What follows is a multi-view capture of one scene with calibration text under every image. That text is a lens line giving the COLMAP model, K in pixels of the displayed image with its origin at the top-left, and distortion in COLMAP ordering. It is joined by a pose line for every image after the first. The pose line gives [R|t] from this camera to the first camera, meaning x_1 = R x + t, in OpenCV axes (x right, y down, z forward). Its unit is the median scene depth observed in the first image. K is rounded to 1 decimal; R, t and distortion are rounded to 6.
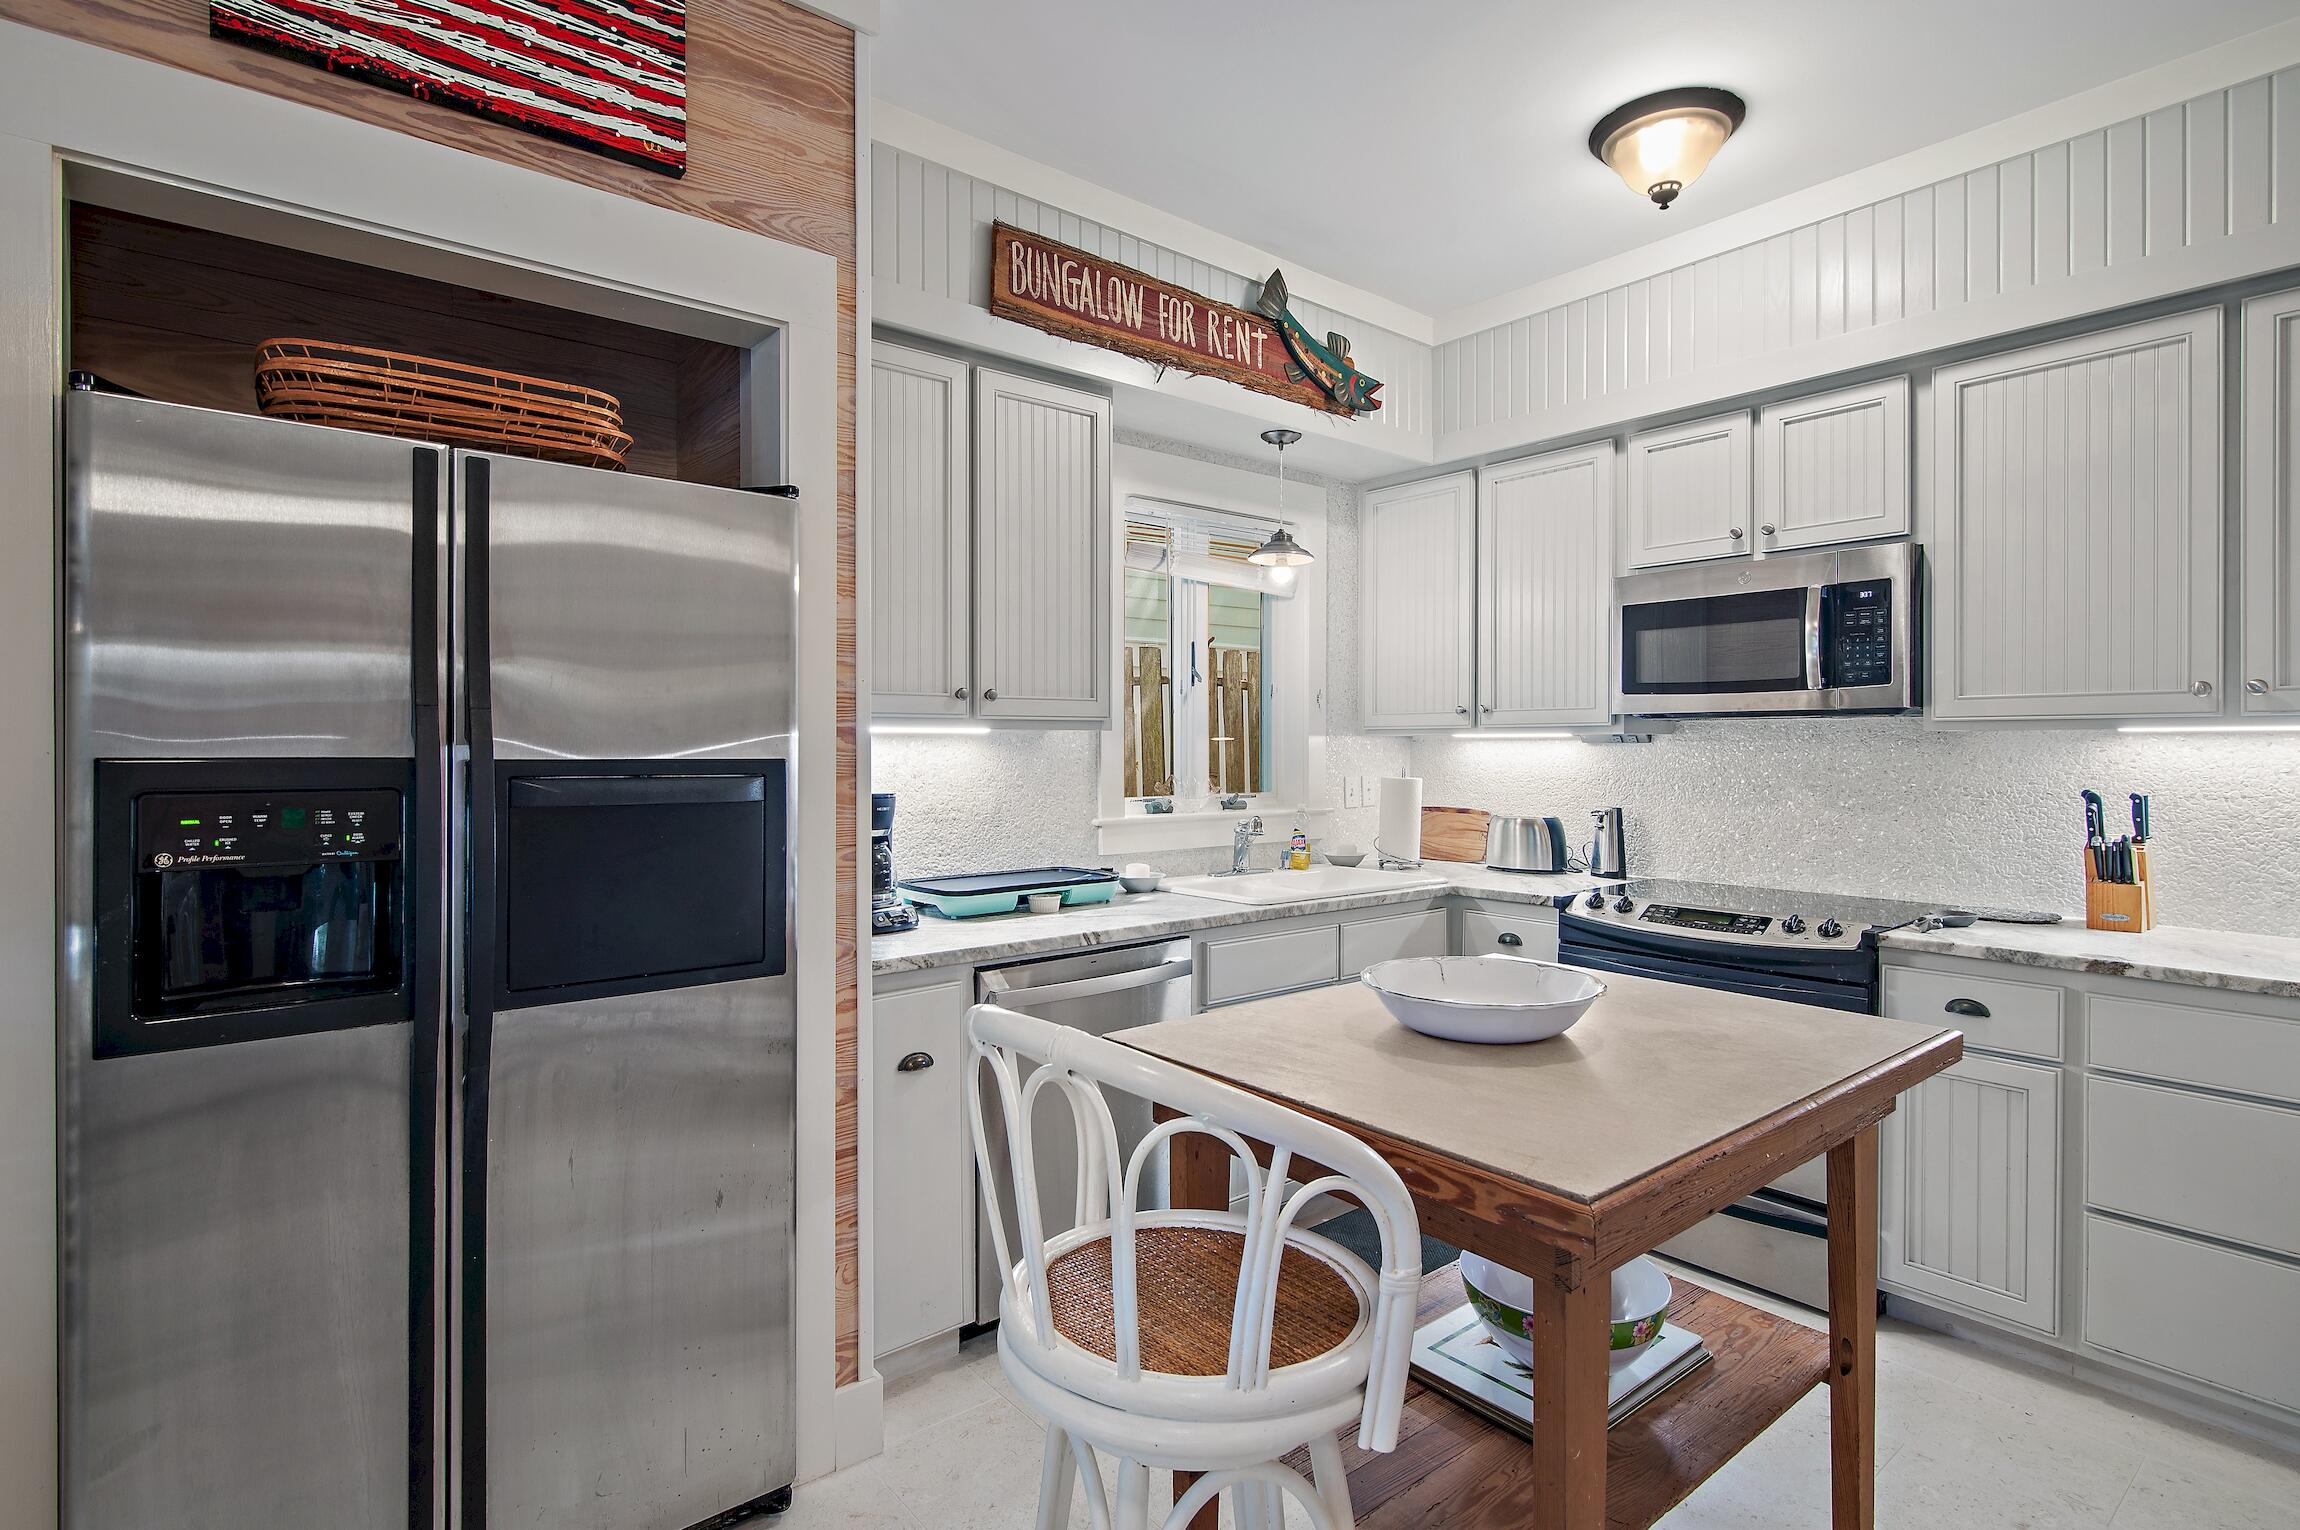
lens RADIAL K [[1149.4, 0, 1156.4], [0, 1149.4, 753.5], [0, 0, 1]] dist [-0.001264, -0.001119]
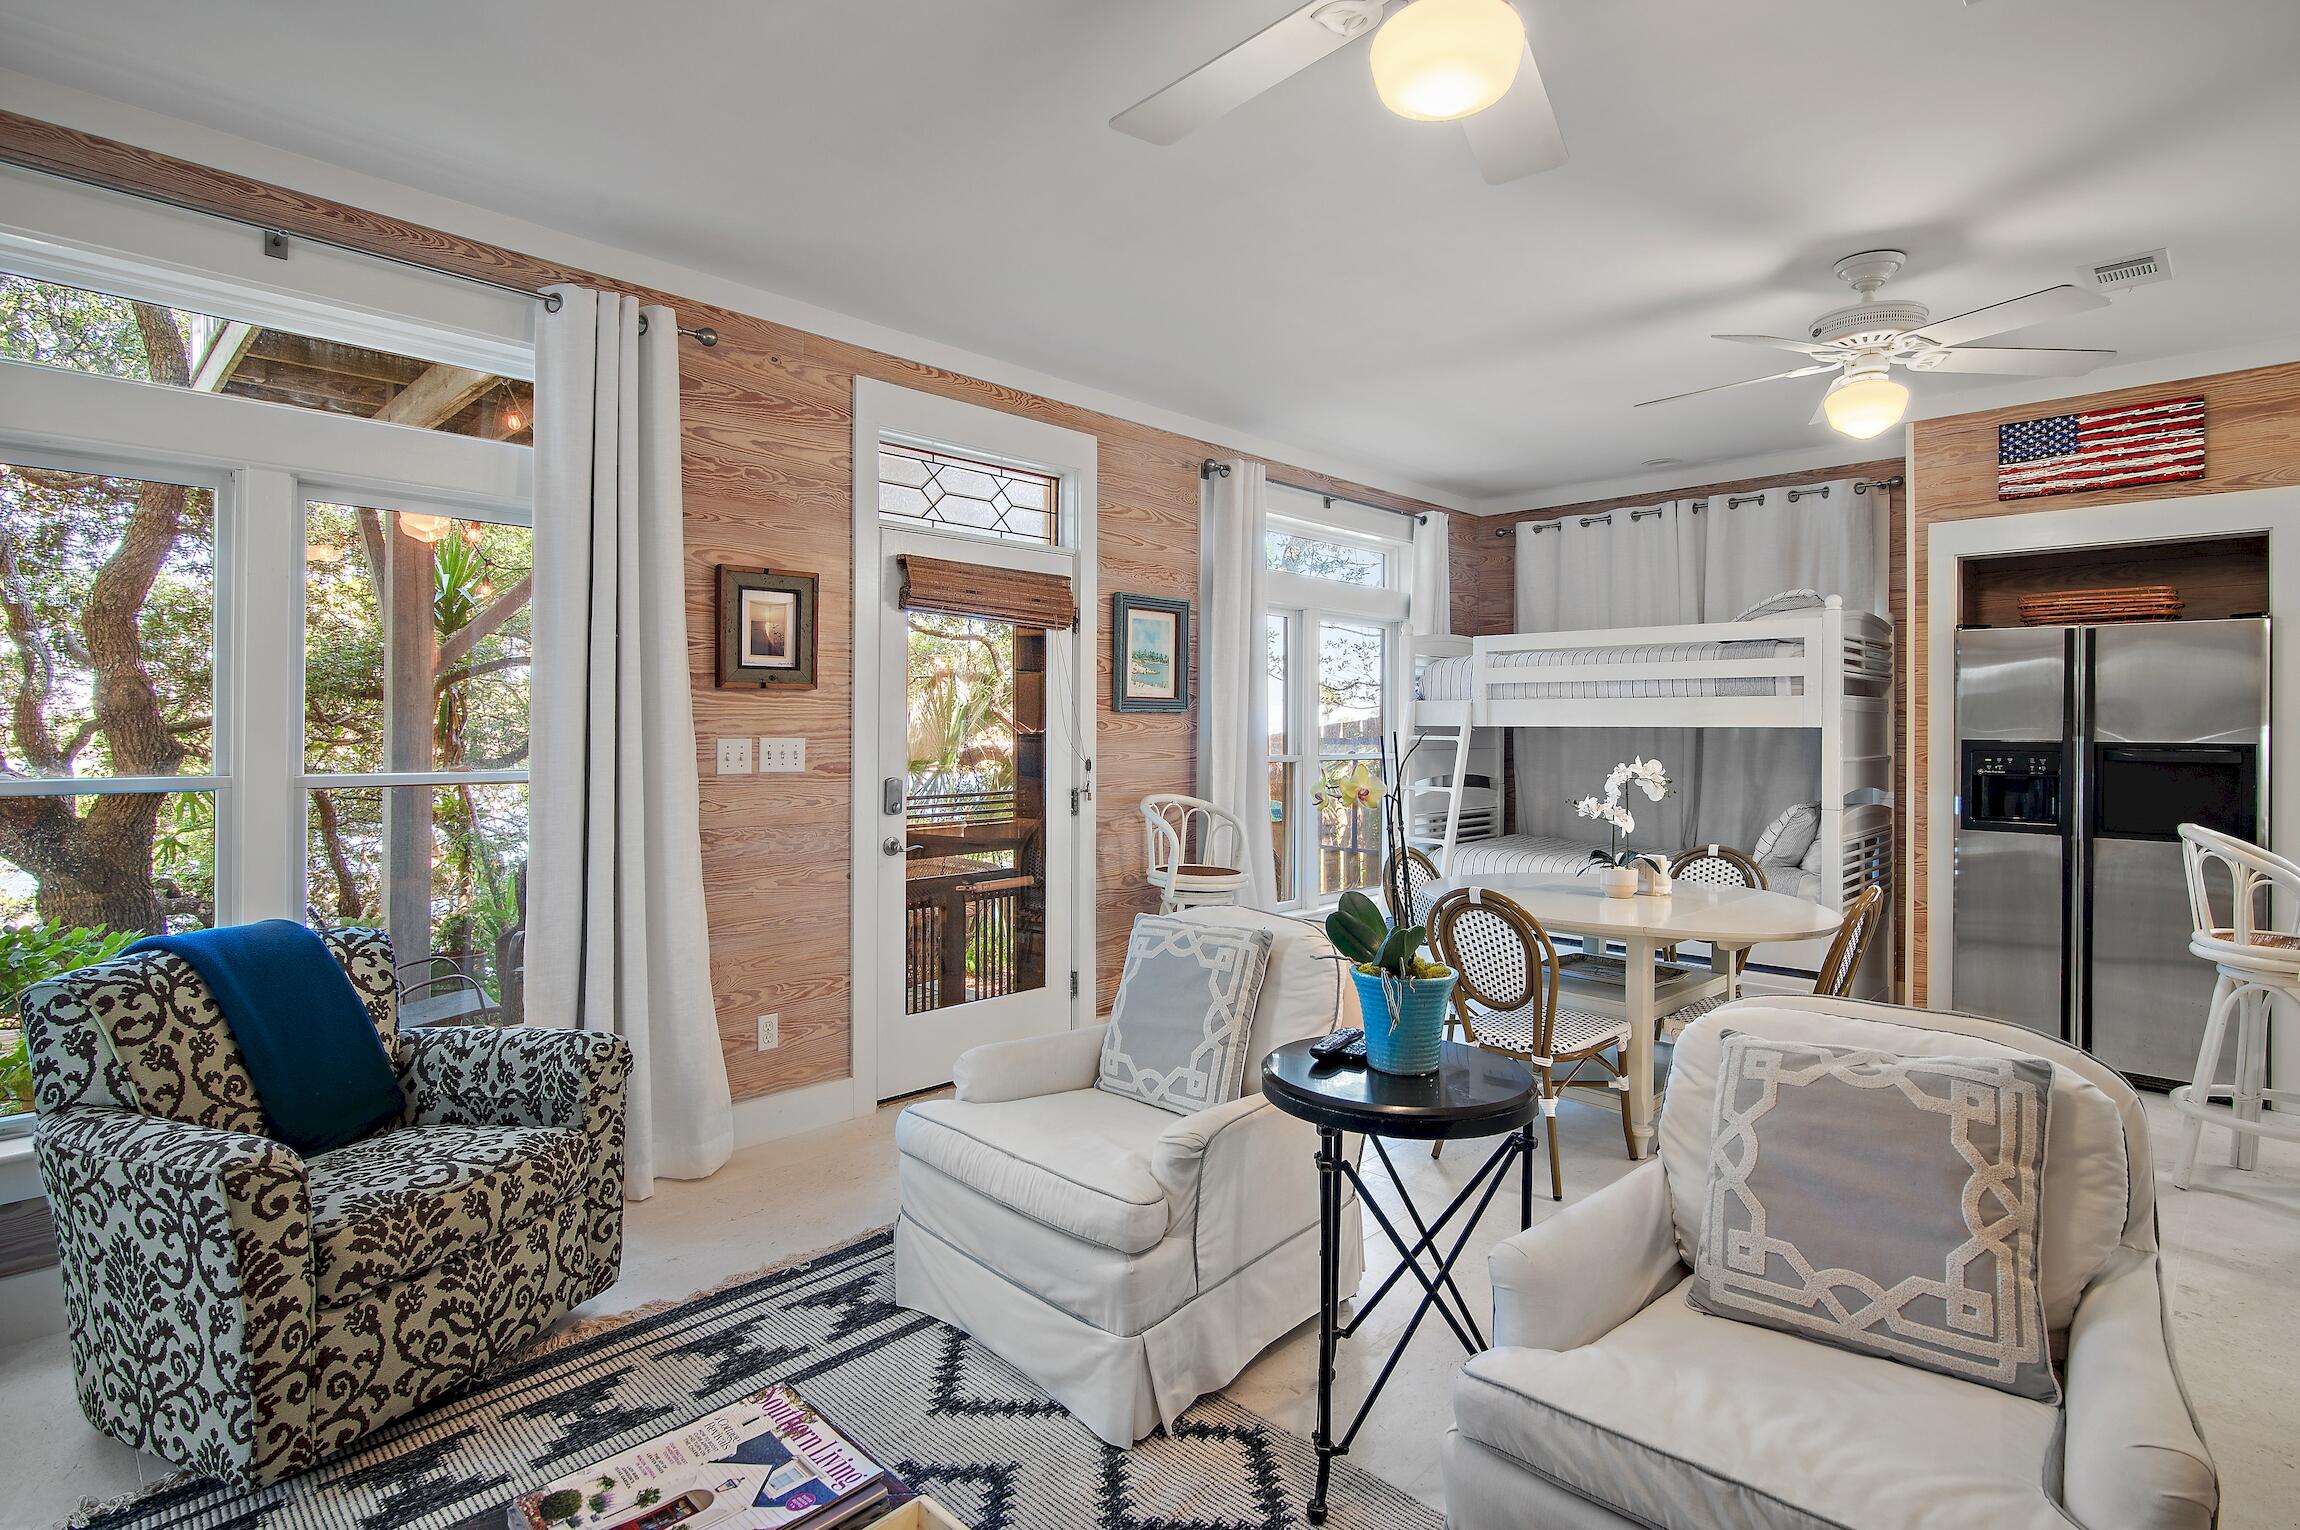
lens RADIAL K [[1149.4, 0, 1147.7], [0, 1149.4, 728.5], [0, 0, 1]] dist [-0.001264, -0.001119]
pose [[0.091088, 0.000435, -0.995843, 1.143808], [-0.008808, 0.999961, -0.000369, -0.003036], [0.995804, 0.008805, 0.091088, -0.870139]]
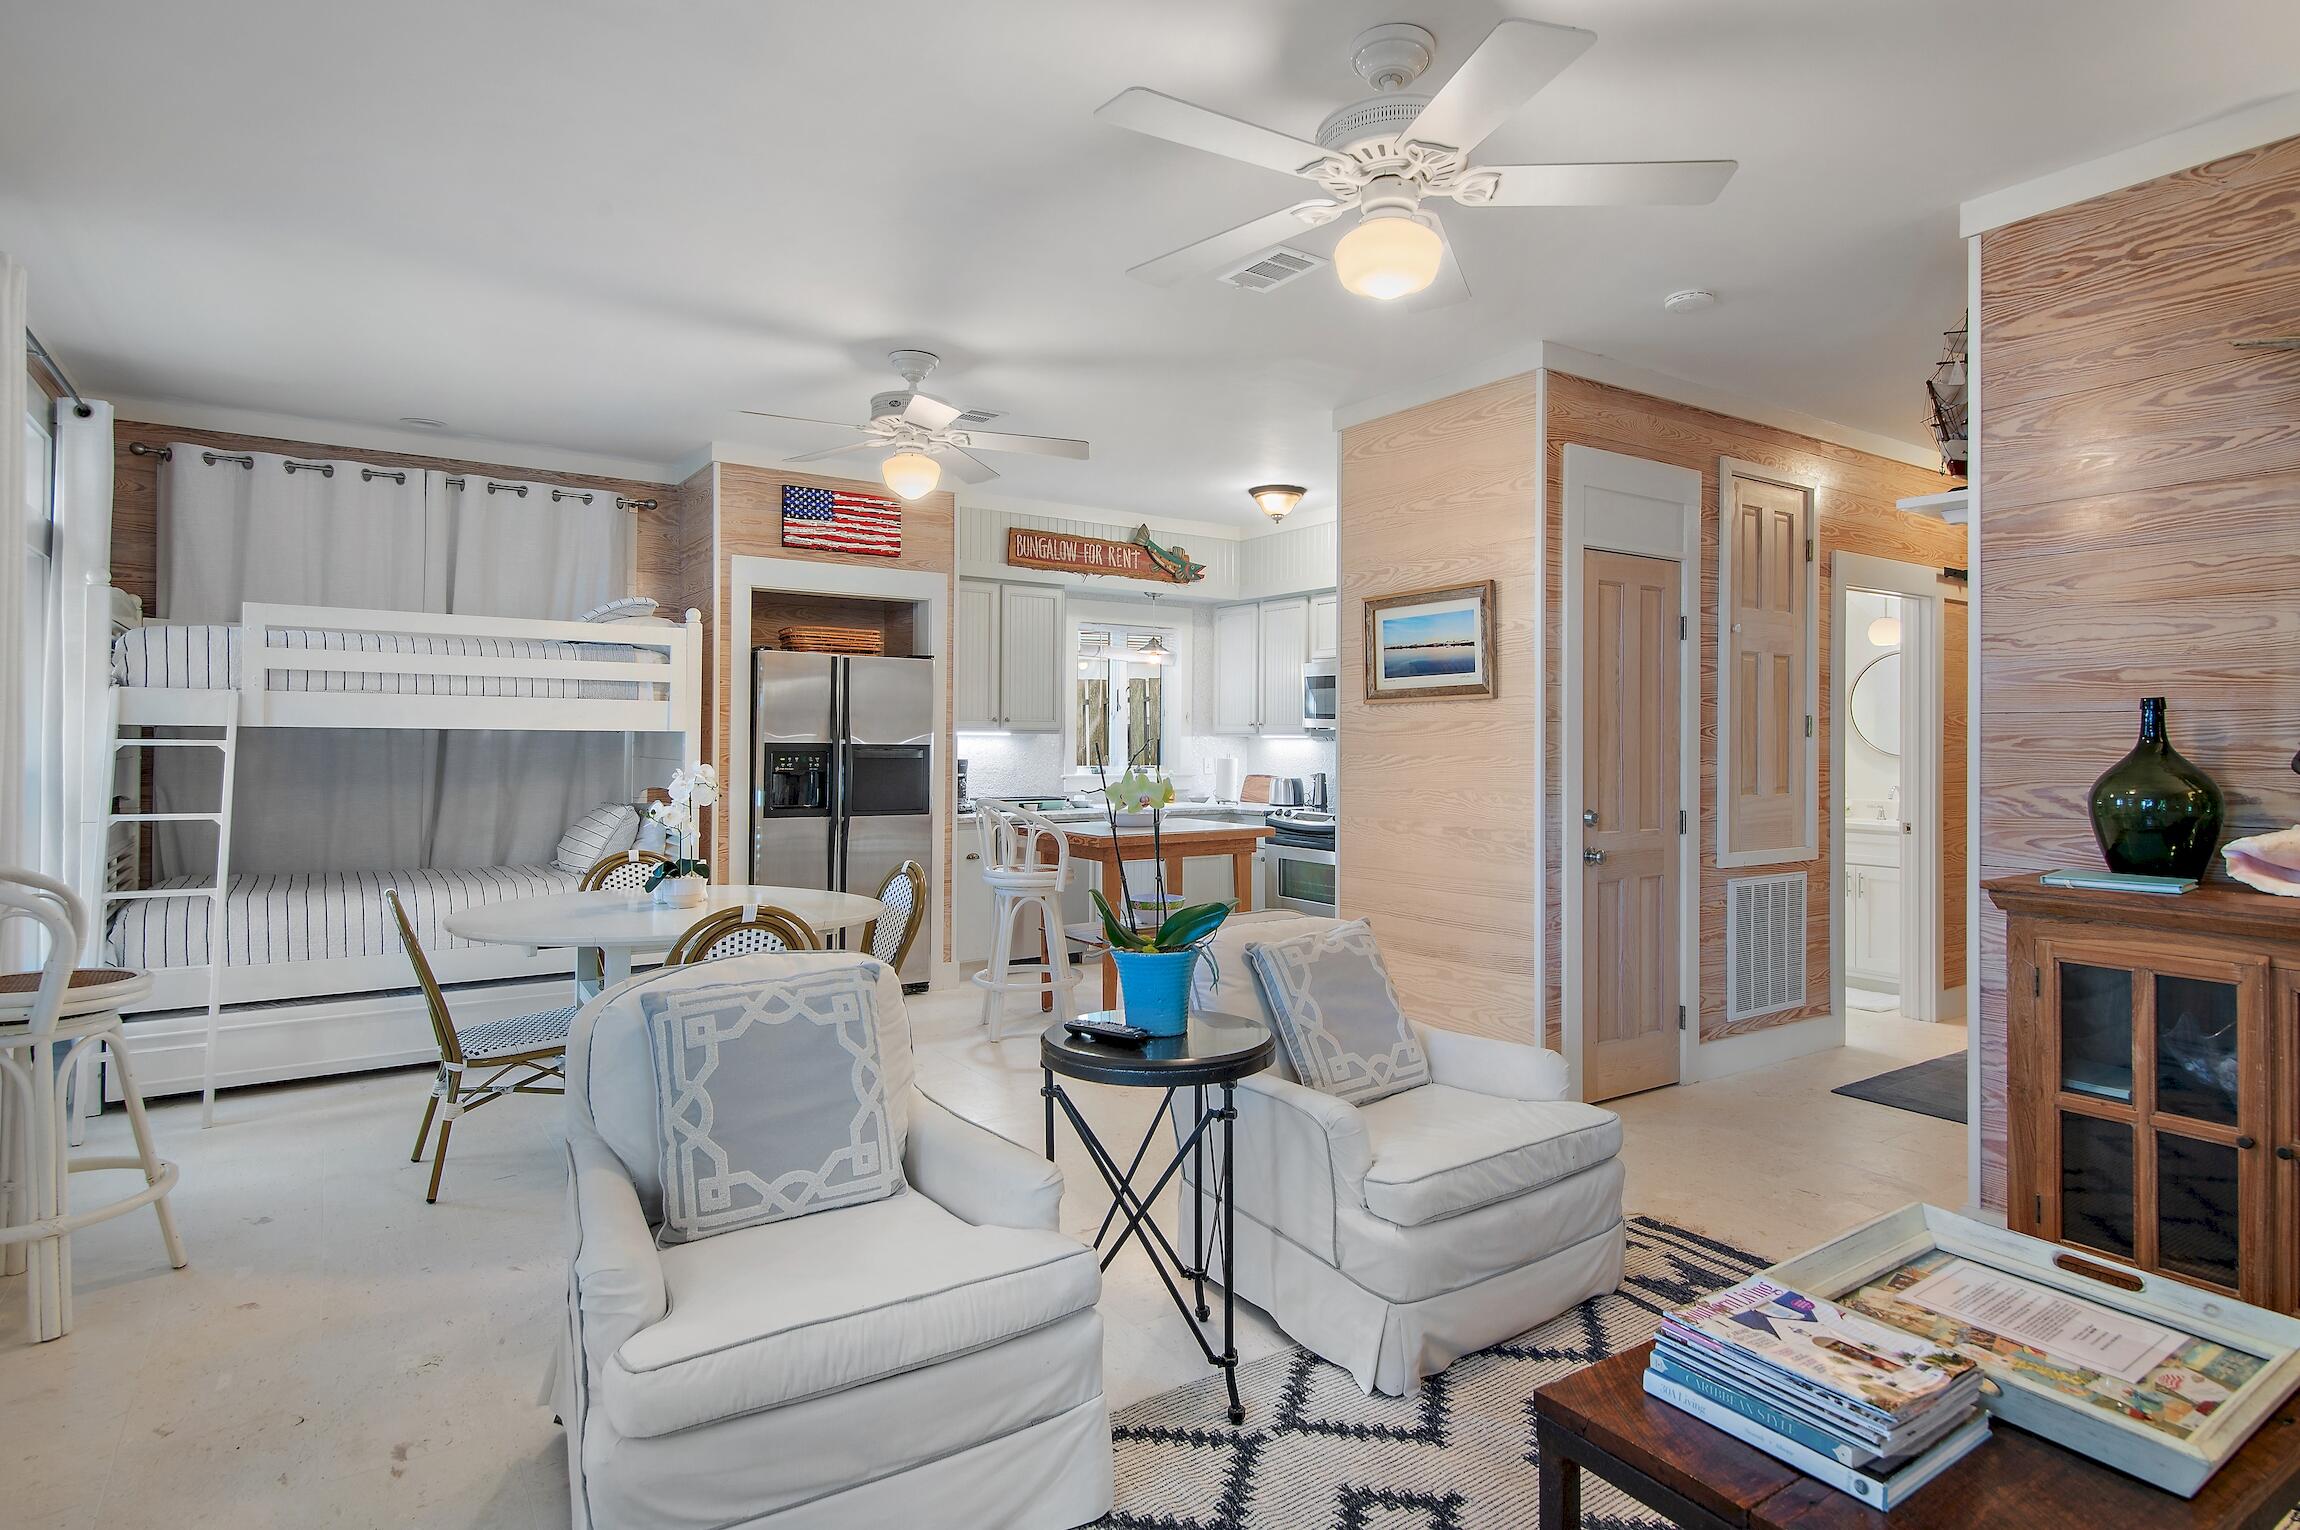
lens RADIAL K [[1229.8, 0, 1152.5], [0, 1229.8, 744.9], [0, 0, 1]] dist [0.001309, 0.000560]
pose [[0.995356, 0.008294, -0.095905, 0.427960], [-0.008549, 0.999961, -0.002256, 0.005371], [0.095883, 0.003066, 0.995388, -1.620487]]
